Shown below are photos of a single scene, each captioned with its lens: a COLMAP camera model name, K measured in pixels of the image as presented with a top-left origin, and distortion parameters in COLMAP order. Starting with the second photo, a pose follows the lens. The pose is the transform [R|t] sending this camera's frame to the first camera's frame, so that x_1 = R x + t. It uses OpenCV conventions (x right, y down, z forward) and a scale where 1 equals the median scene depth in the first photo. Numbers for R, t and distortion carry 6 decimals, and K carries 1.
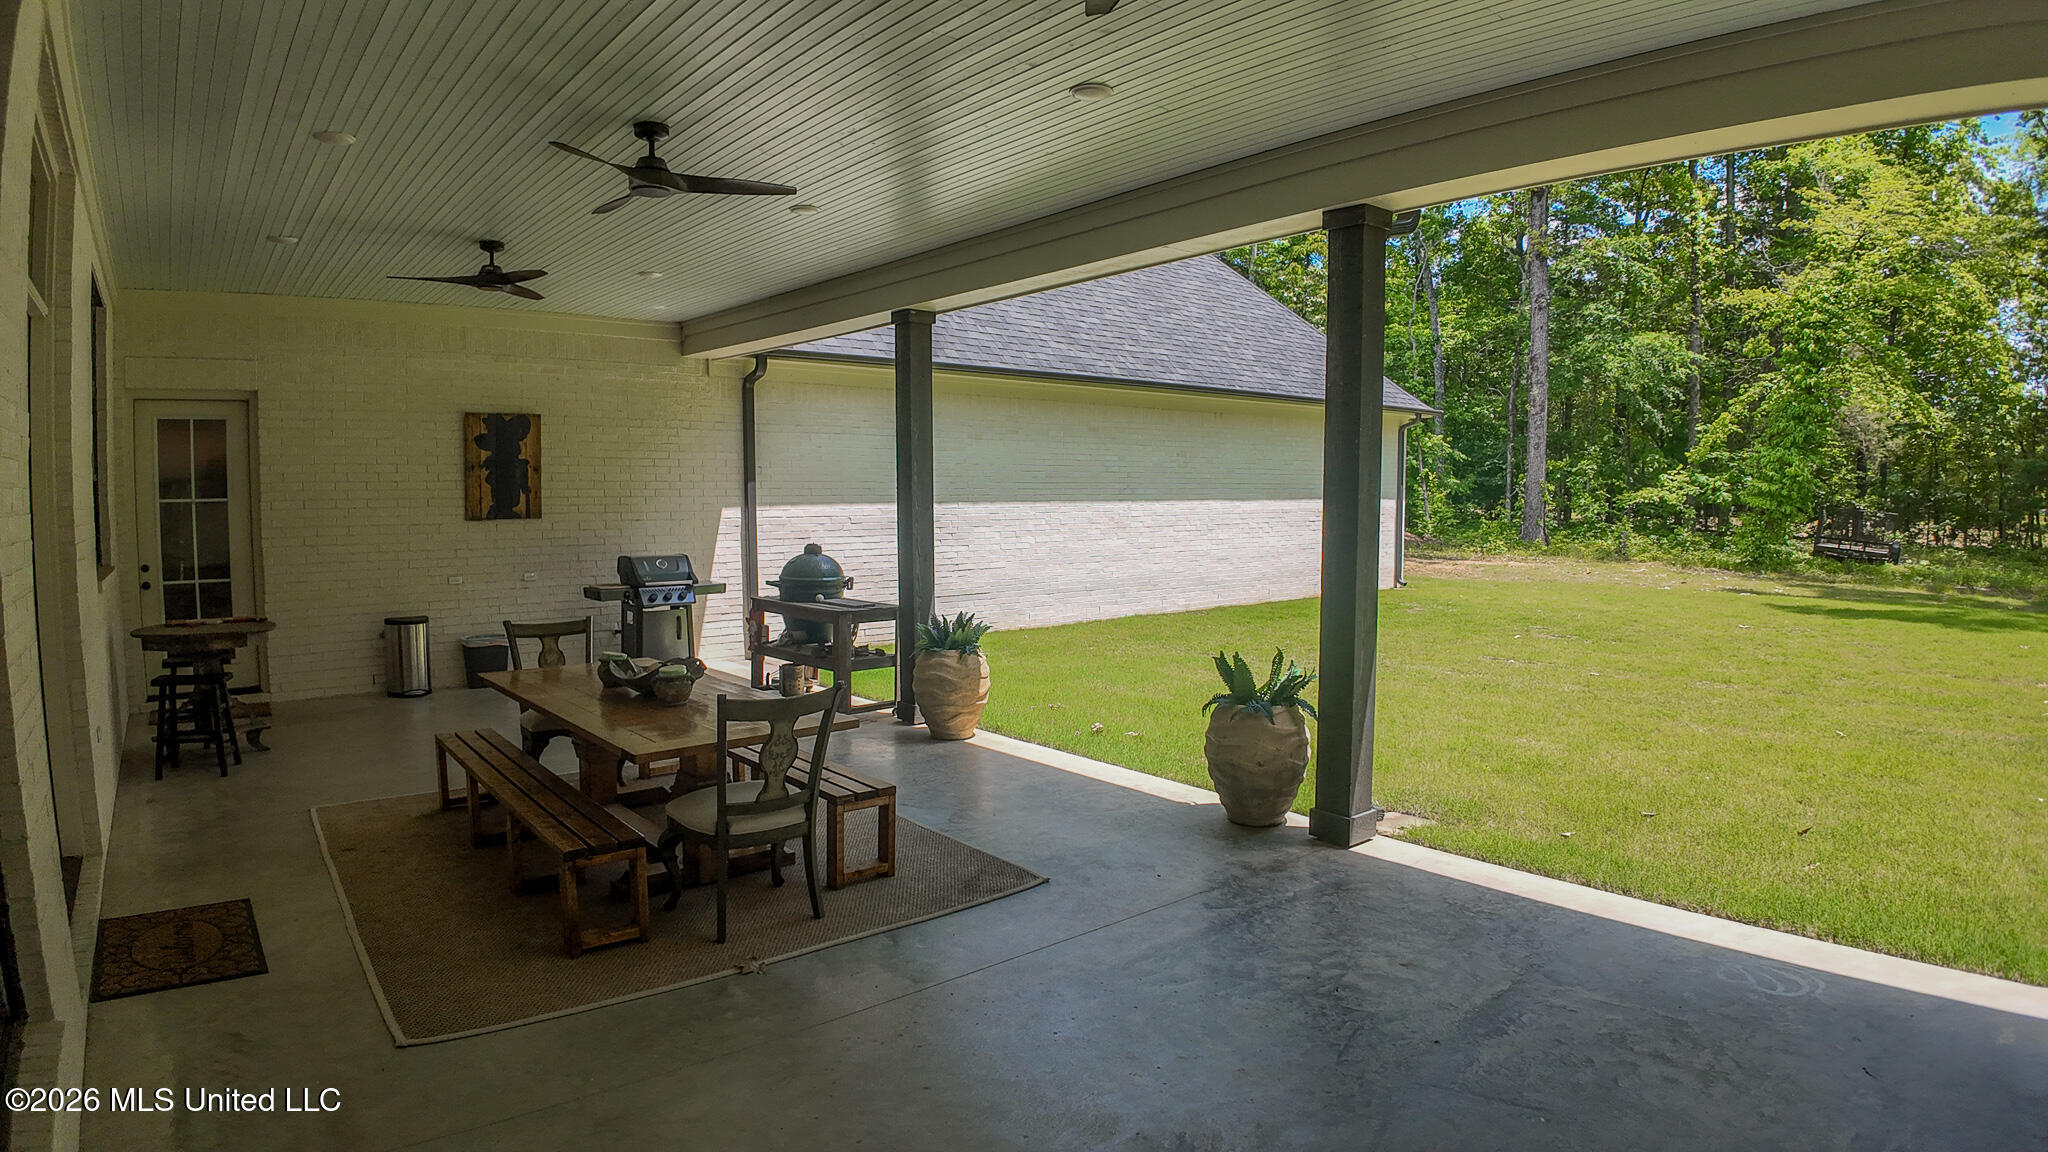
lens RADIAL K [[1081.4, 0, 1024.0], [0, 1081.4, 576.0], [0, 0, 1]] dist [-0.105818, -0.001099]
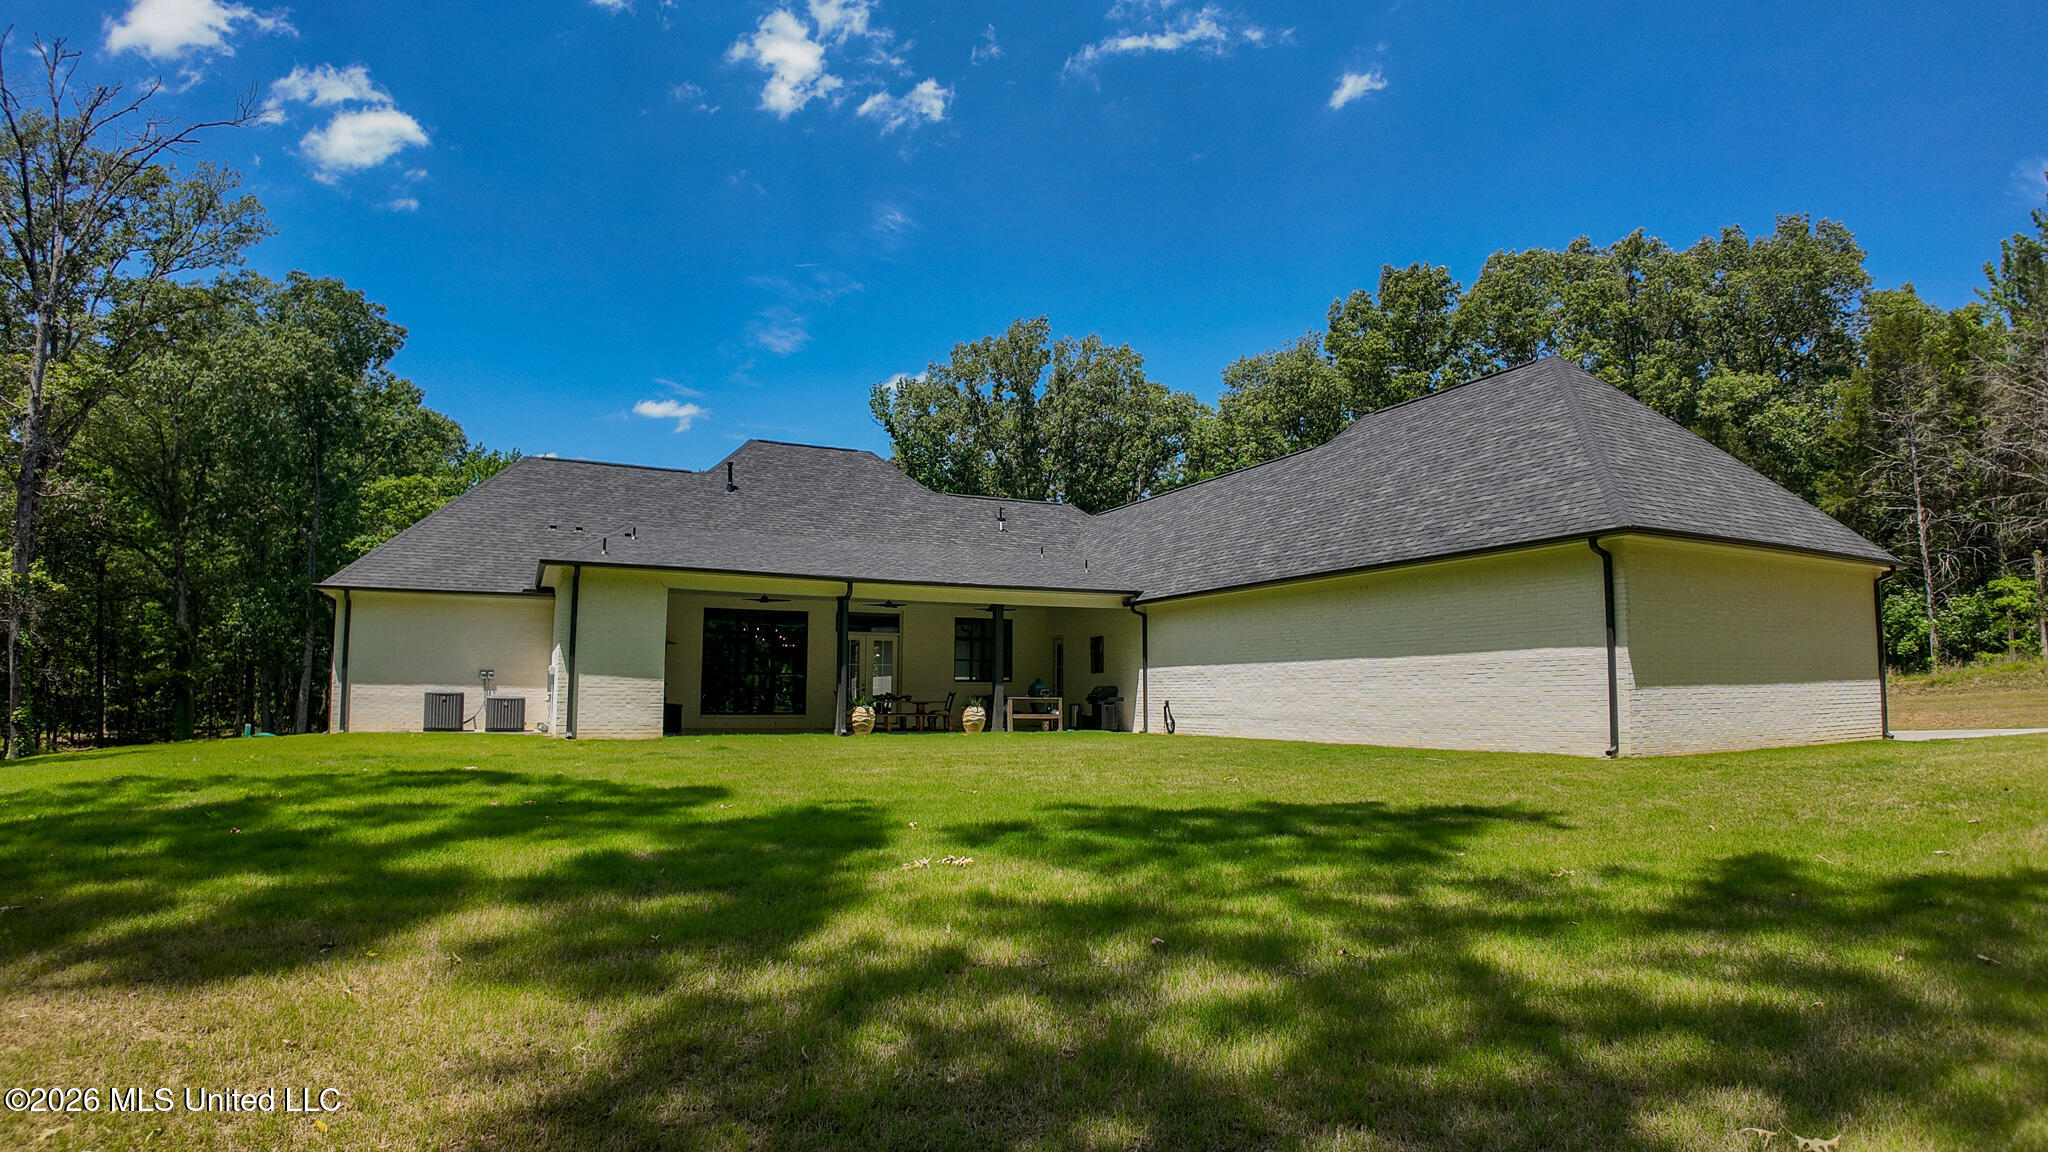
lens RADIAL K [[1120.5, 0, 1111.3], [0, 1120.5, 596.9], [0, 0, 1]] dist [-0.086876, -0.000357]
pose [[-0.191349, -0.082483, -0.978050, 2.599946], [-0.076599, 0.994679, -0.068899, -0.051791], [0.978529, 0.061734, -0.196649, 1.661250]]
